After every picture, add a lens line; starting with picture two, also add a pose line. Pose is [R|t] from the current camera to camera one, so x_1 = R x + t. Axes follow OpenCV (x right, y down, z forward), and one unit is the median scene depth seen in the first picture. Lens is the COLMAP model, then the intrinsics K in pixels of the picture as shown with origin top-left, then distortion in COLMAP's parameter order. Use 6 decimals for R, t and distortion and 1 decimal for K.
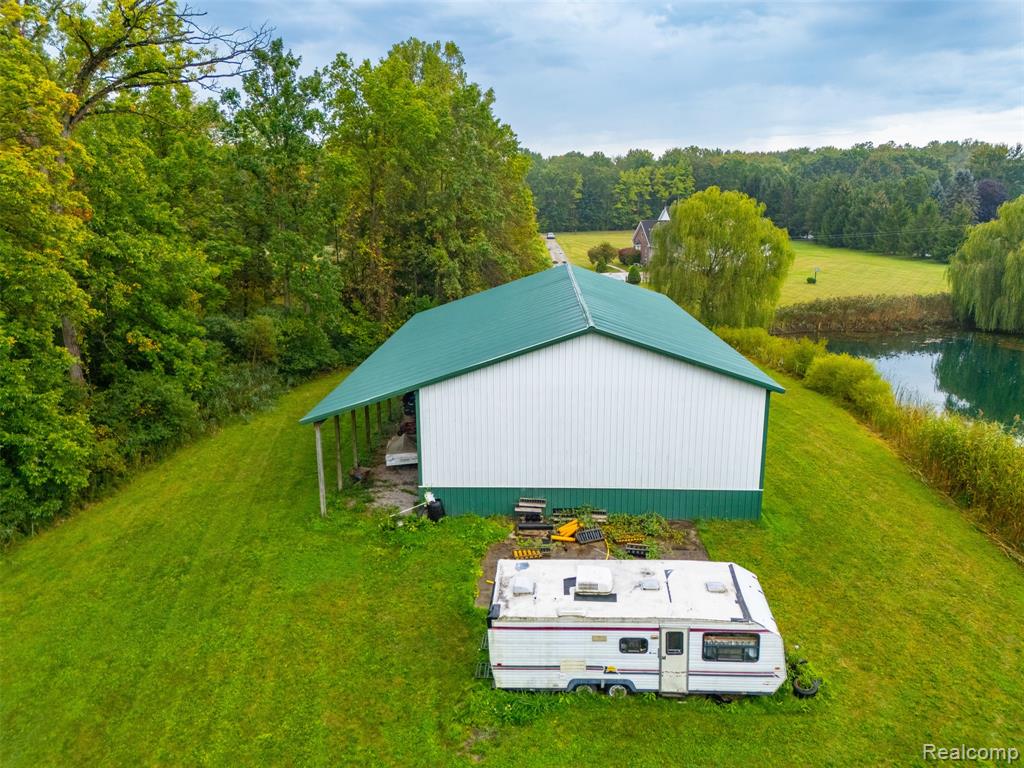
lens RADIAL K [[748.7, 0, 514.6], [0, 748.7, 387.2], [0, 0, 1]] dist [0.084500, -0.082366]
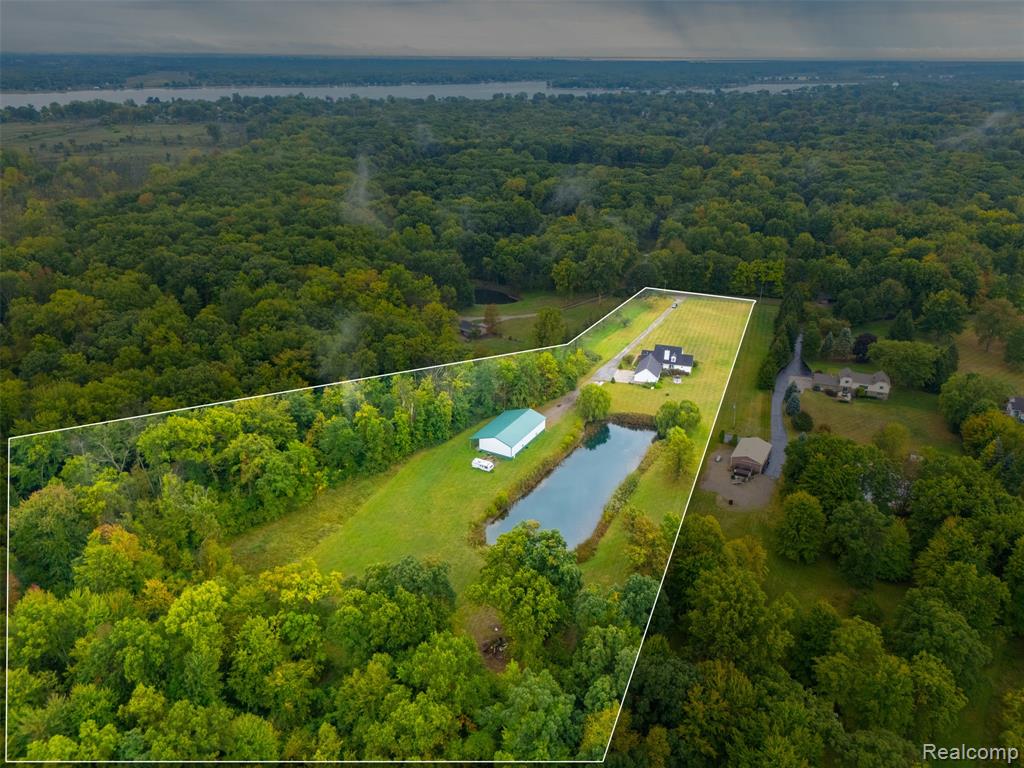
lens RADIAL K [[748.7, 0, 514.6], [0, 748.7, 387.2], [0, 0, 1]] dist [0.084500, -0.082366]
pose [[0.890949, 0.192892, -0.411098, 3.266944], [-0.121889, 0.973660, 0.192691, -2.033973], [0.437438, -0.121569, 0.890993, -5.799508]]
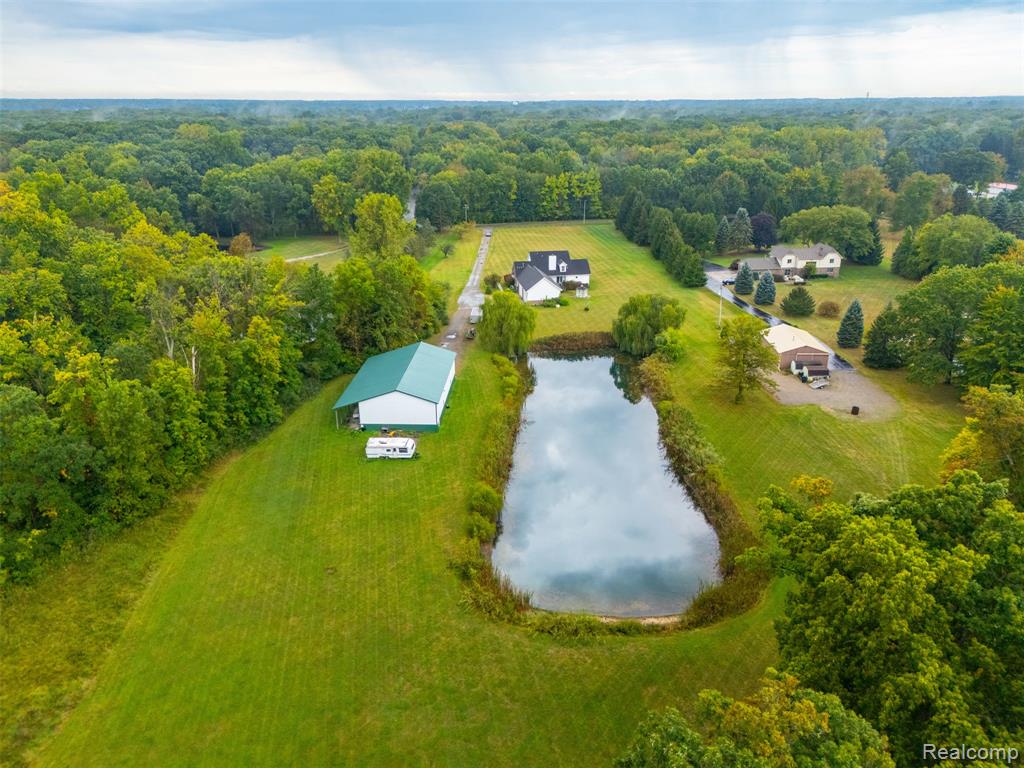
lens RADIAL K [[748.7, 0, 514.6], [0, 748.7, 387.2], [0, 0, 1]] dist [0.084500, -0.082366]
pose [[0.999977, 0.003789, -0.005708, 0.679163], [-0.003105, 0.993304, 0.115492, -0.497112], [0.006107, -0.115471, 0.993292, -2.815805]]
